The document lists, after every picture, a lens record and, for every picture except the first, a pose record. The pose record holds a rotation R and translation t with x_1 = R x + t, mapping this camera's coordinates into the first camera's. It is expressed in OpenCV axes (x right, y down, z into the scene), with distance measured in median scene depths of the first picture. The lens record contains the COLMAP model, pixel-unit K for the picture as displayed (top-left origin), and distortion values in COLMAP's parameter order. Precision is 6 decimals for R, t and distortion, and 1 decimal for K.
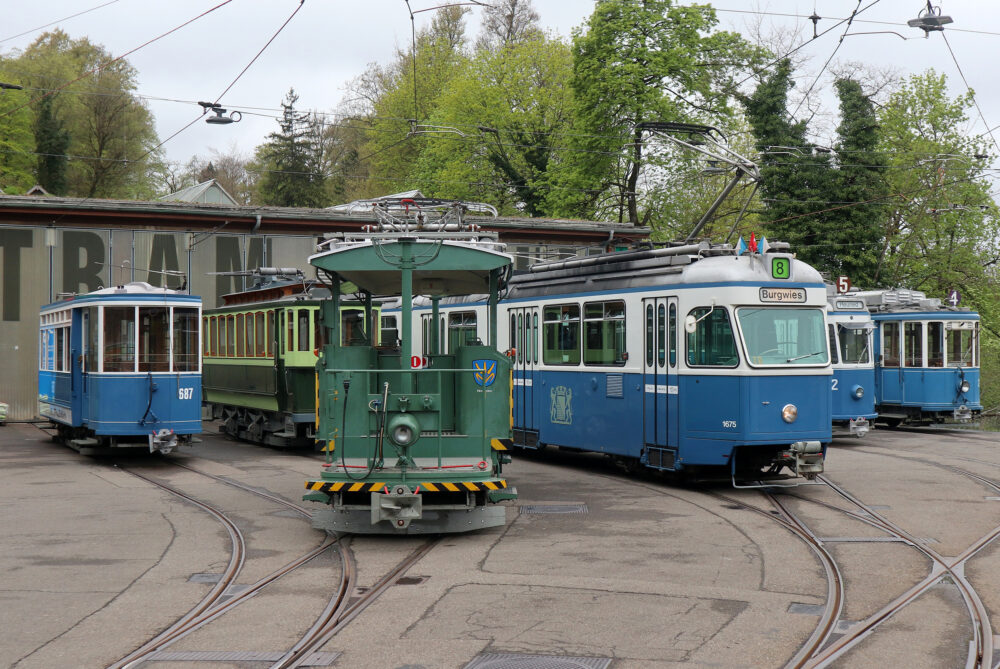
lens RADIAL K [[1297.2, 0, 500.8], [0, 1297.2, 332.4], [0, 0, 1]] dist [-0.028708, -0.013447]
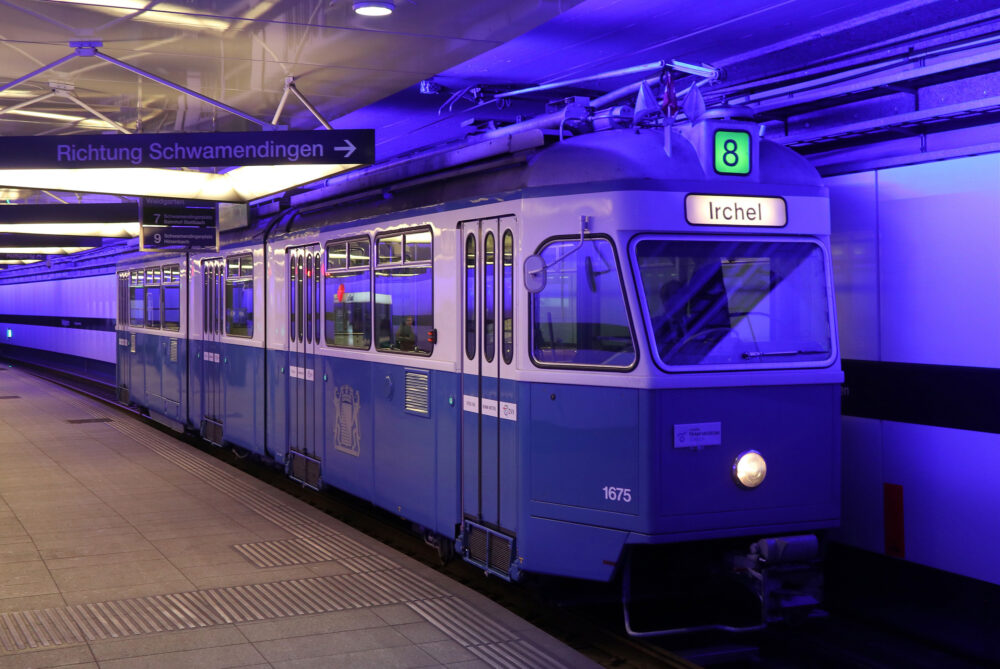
lens RADIAL K [[1316.9, 0, 500.6], [0, 1316.9, 301.1], [0, 0, 1]] dist [-0.031415, -0.014784]
pose [[0.999823, 0.002207, 0.018684, 0.120336], [-0.002438, 0.999921, 0.012332, -0.002181], [-0.018656, -0.012375, 0.999749, 0.512859]]
